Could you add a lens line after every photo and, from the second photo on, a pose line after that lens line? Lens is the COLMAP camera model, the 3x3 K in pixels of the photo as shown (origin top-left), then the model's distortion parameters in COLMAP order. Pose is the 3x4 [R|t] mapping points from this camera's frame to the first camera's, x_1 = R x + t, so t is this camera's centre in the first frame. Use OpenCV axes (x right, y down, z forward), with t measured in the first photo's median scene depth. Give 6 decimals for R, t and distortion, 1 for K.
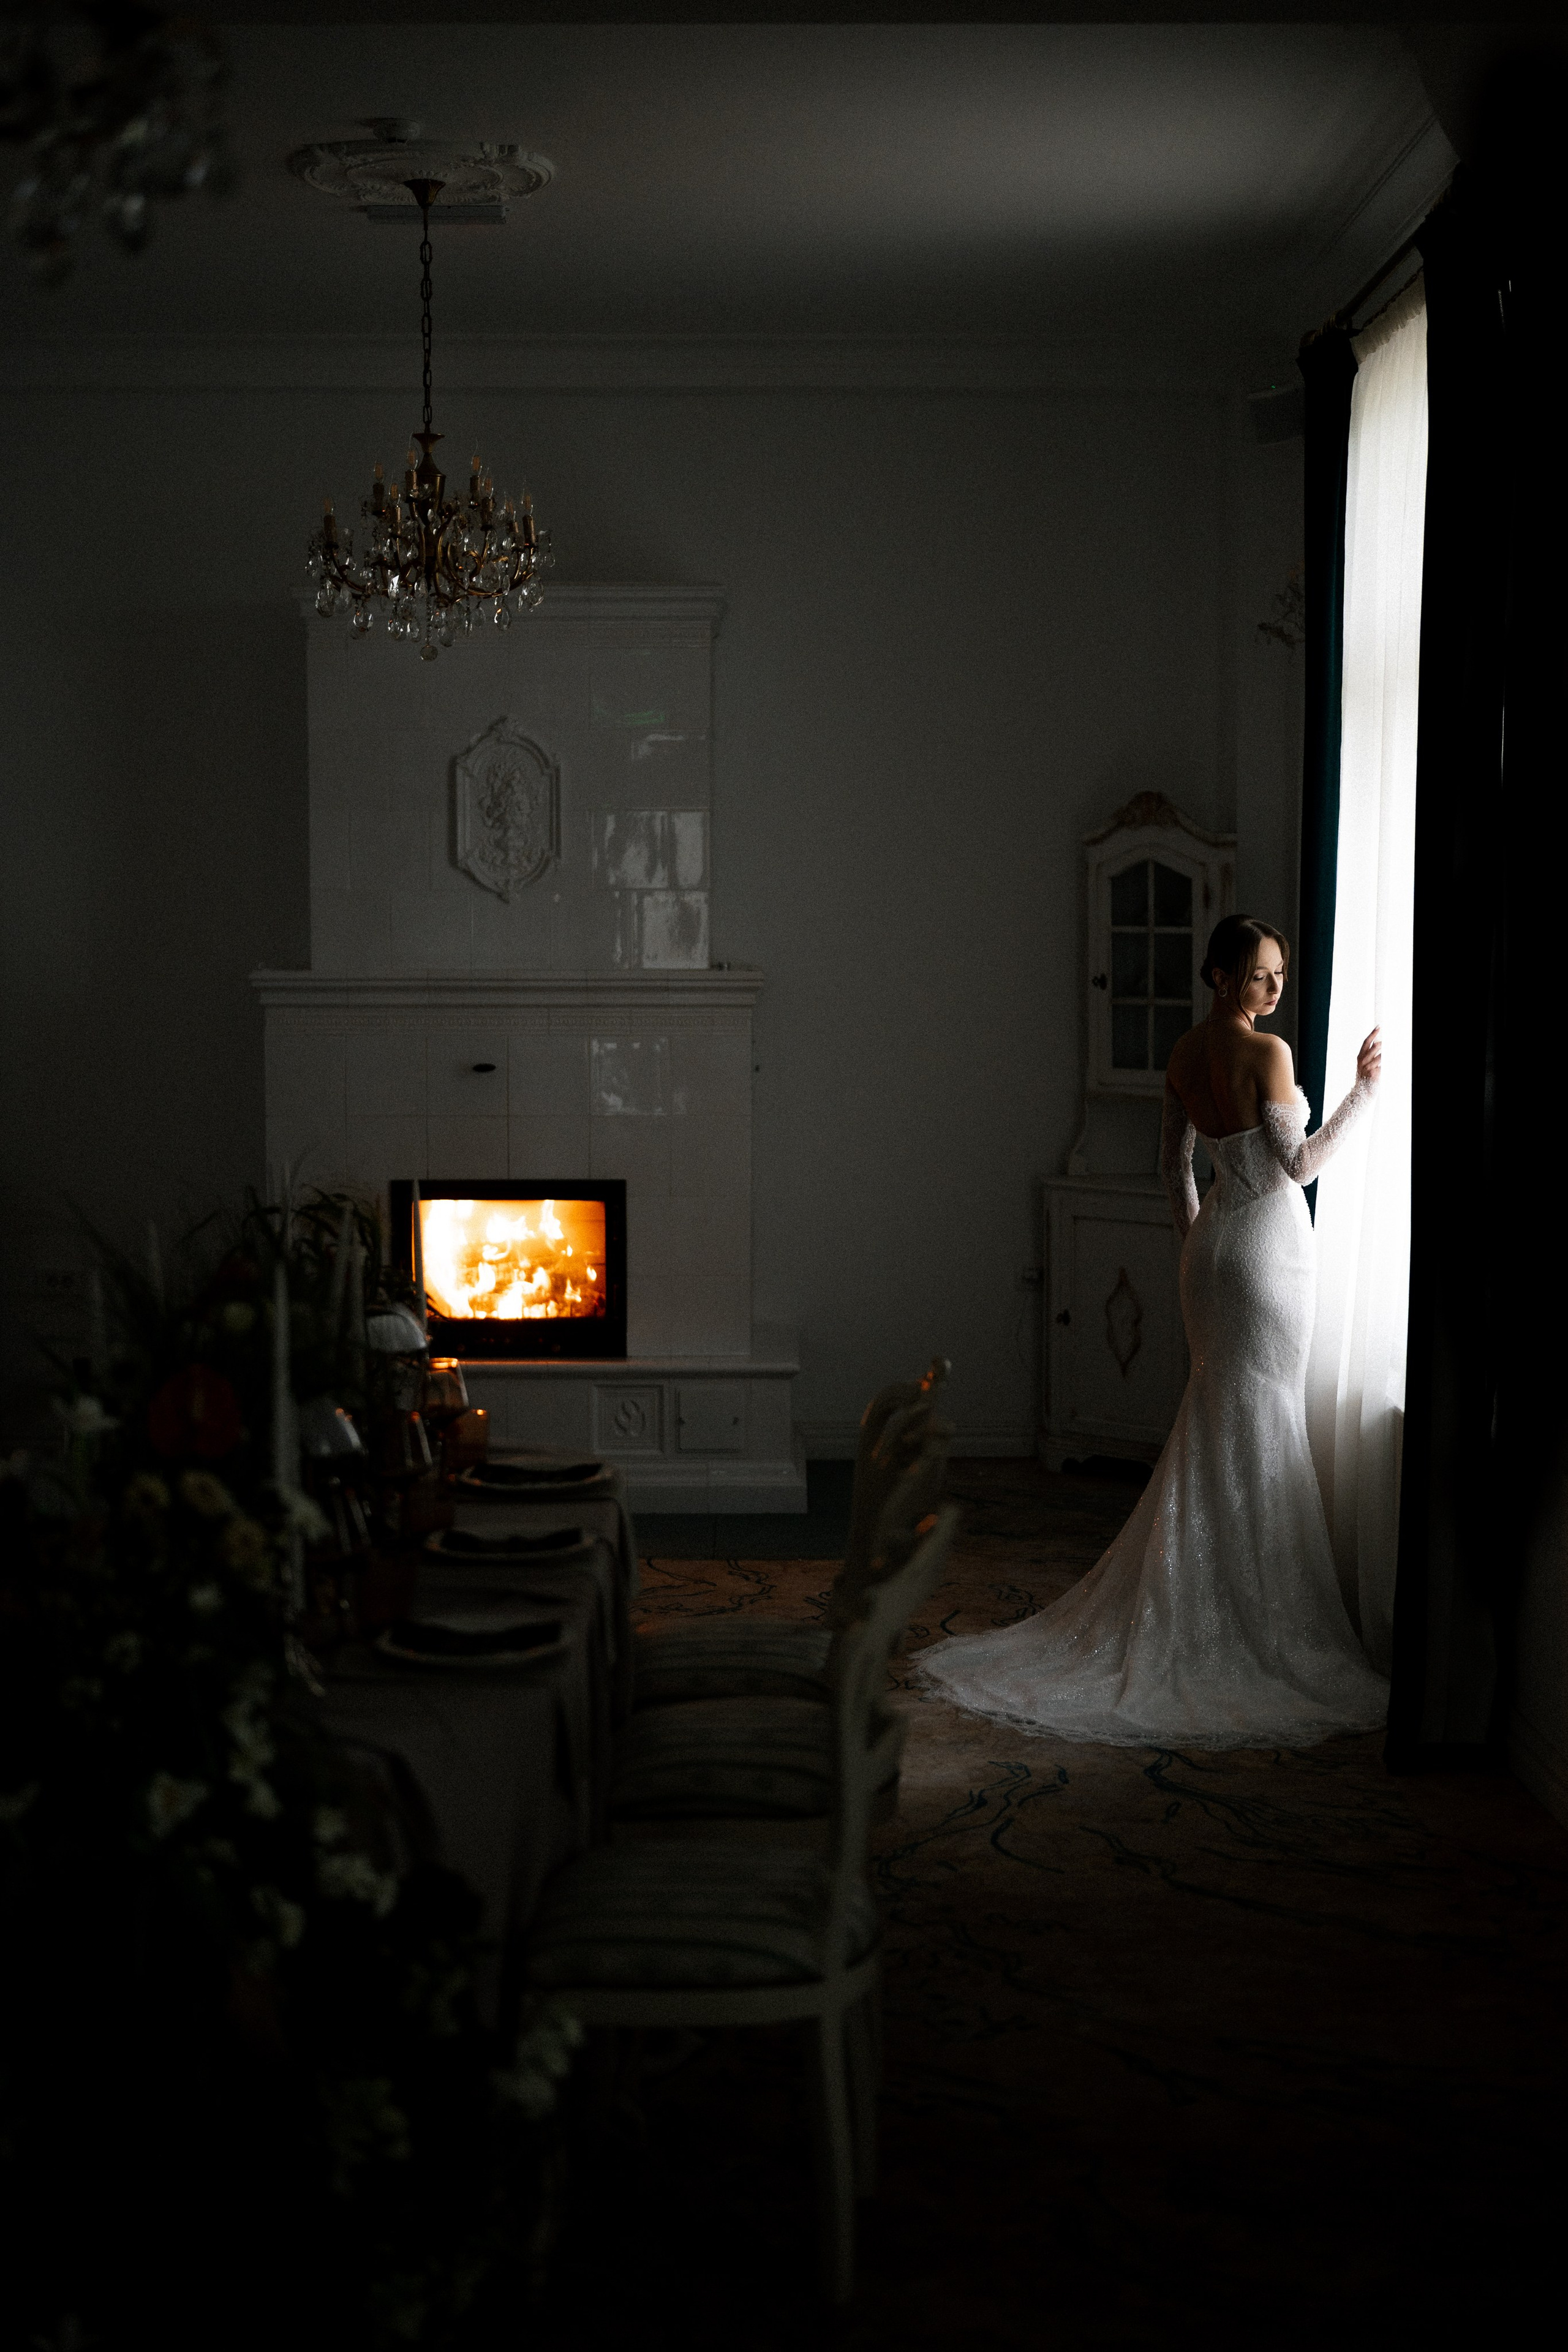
lens RADIAL K [[3109.0, 0, 784.0], [0, 3109.0, 1176.0], [0, 0, 1]] dist [0.006906, 0.021208]
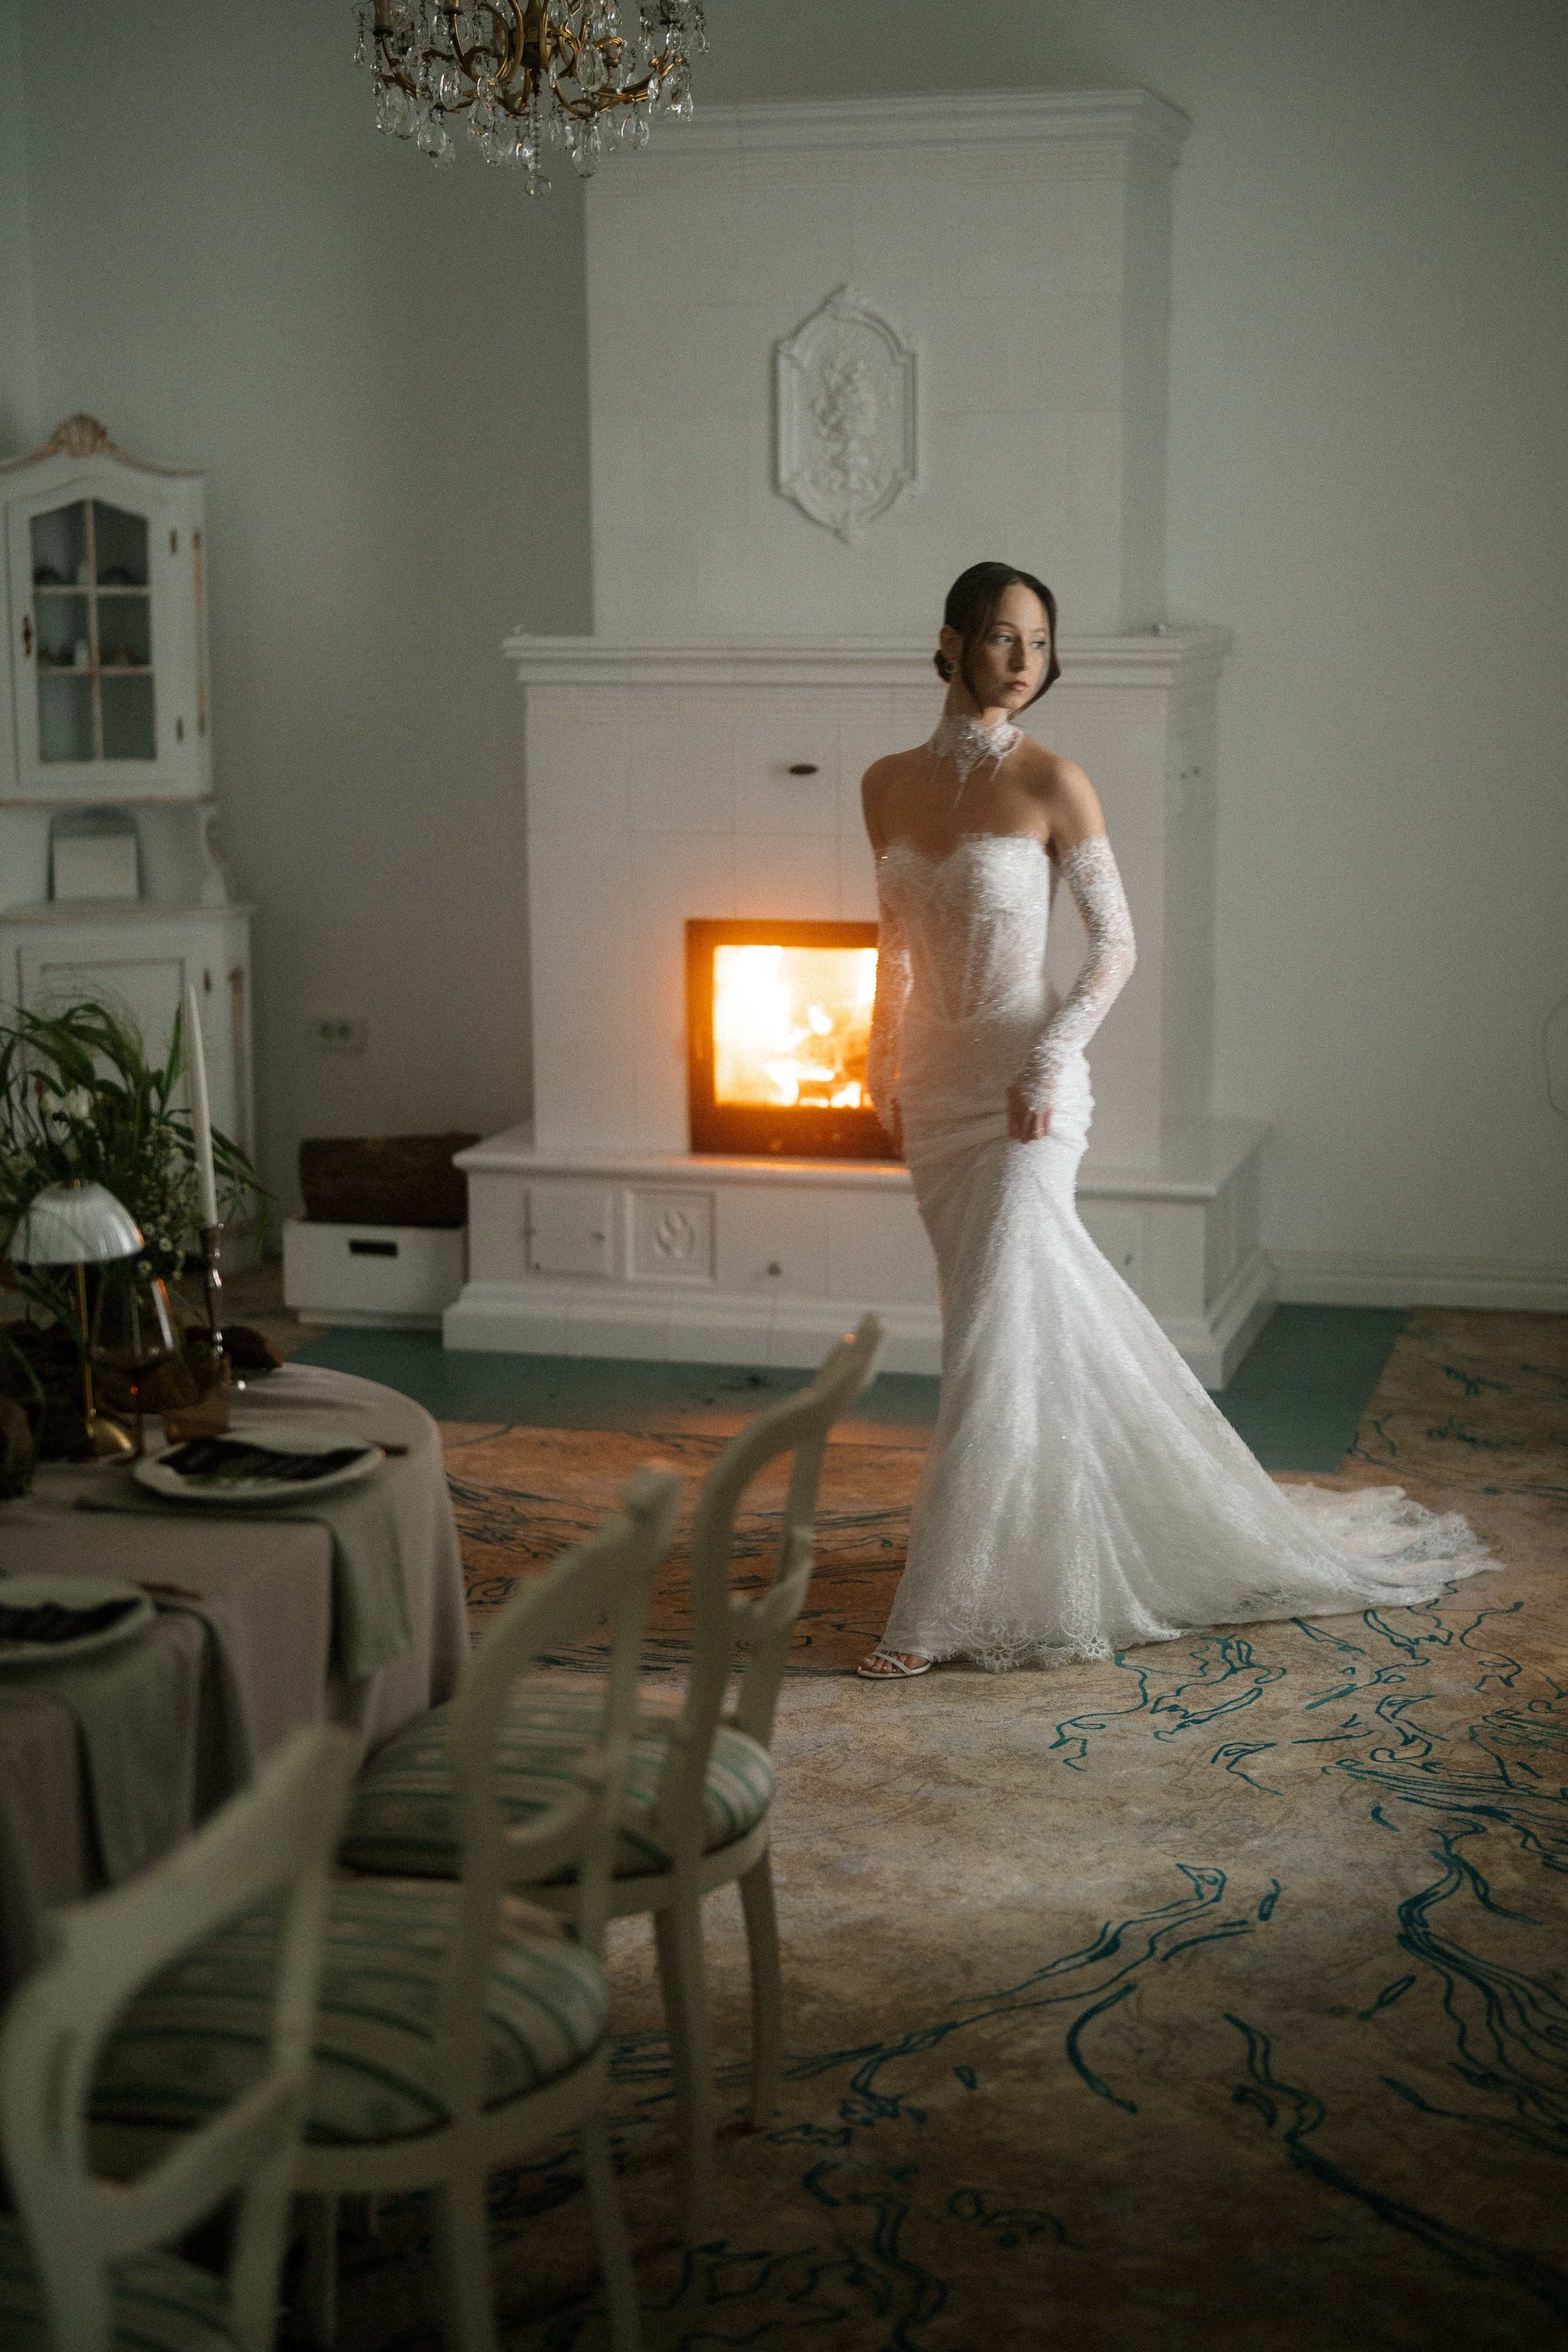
lens RADIAL K [[3481.2, 0, 782.5], [0, 3481.2, 1254.2], [0, 0, 1]] dist [-0.055011, 0.037051]
pose [[0.965903, 0.044280, -0.255090, 0.114157], [-0.013850, 0.992692, 0.119876, -0.019378], [0.258534, -0.112256, 0.959458, 0.192154]]
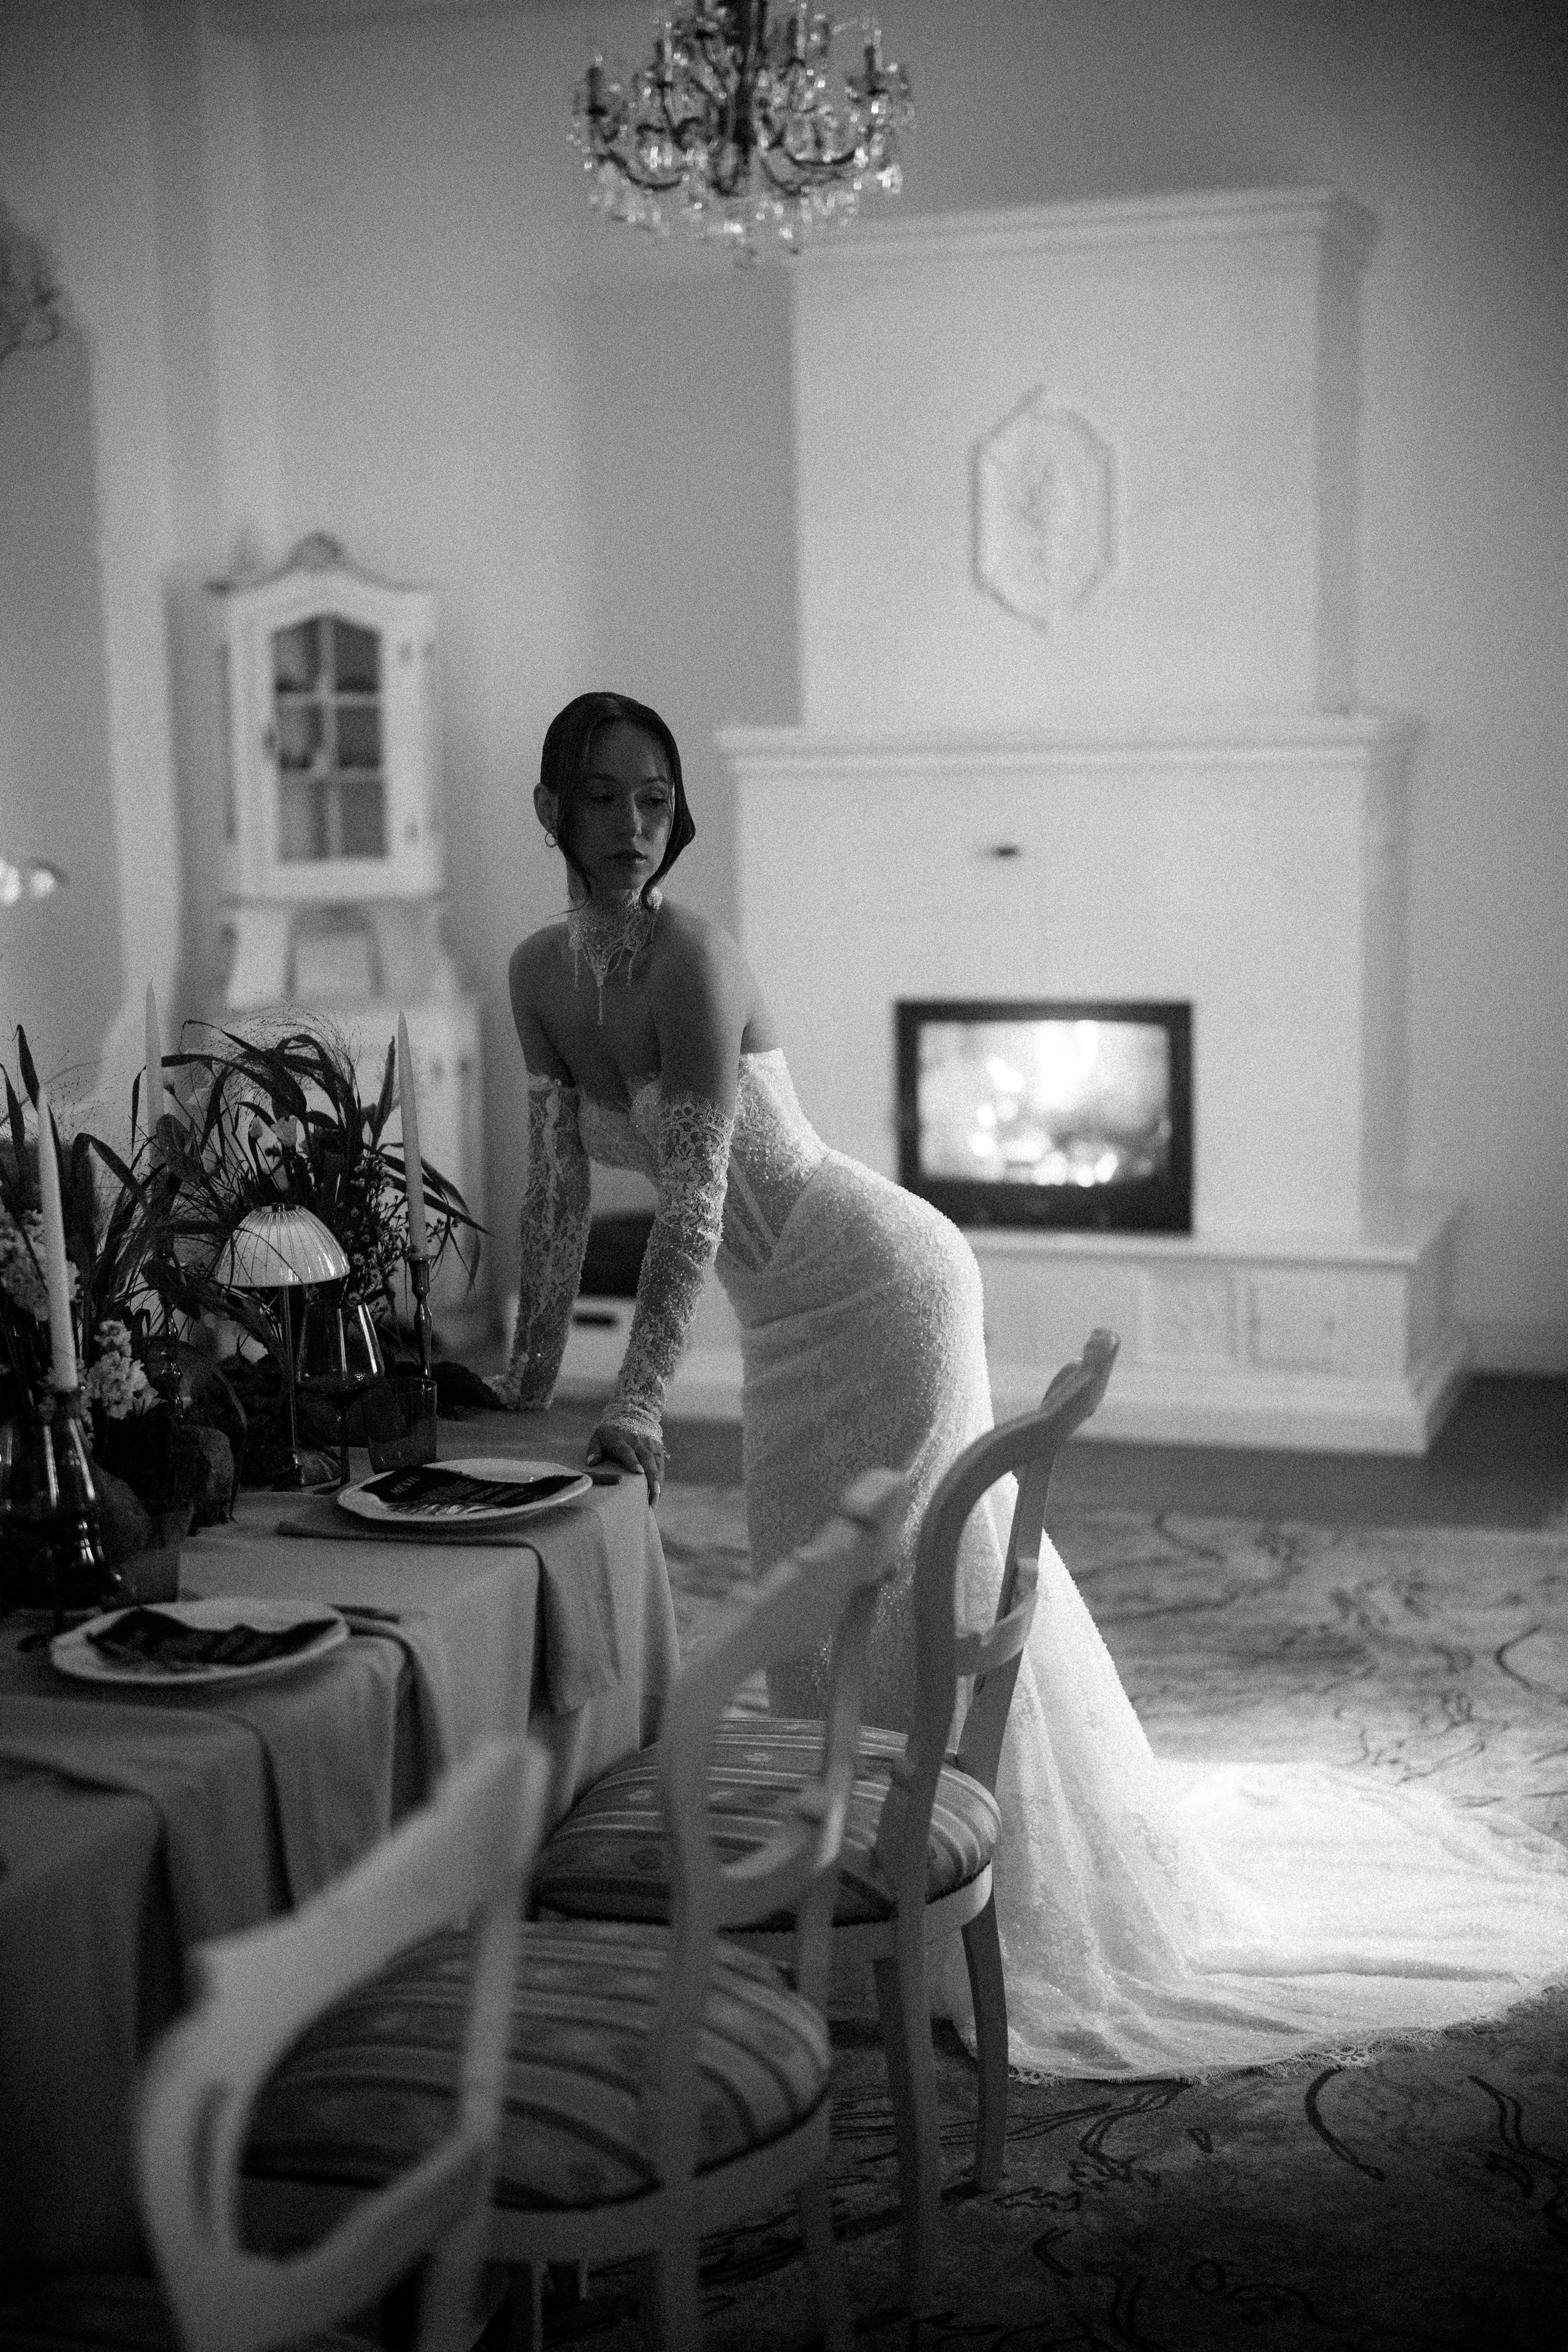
lens RADIAL K [[3189.0, 0, 737.4], [0, 3189.0, 1235.9], [0, 0, 1]] dist [-0.030089, 0.005685]
pose [[0.944279, 0.028973, -0.327868, 0.099576], [-0.002489, 0.996718, 0.080910, -0.004024], [0.329136, -0.075586, 0.941252, 0.234388]]
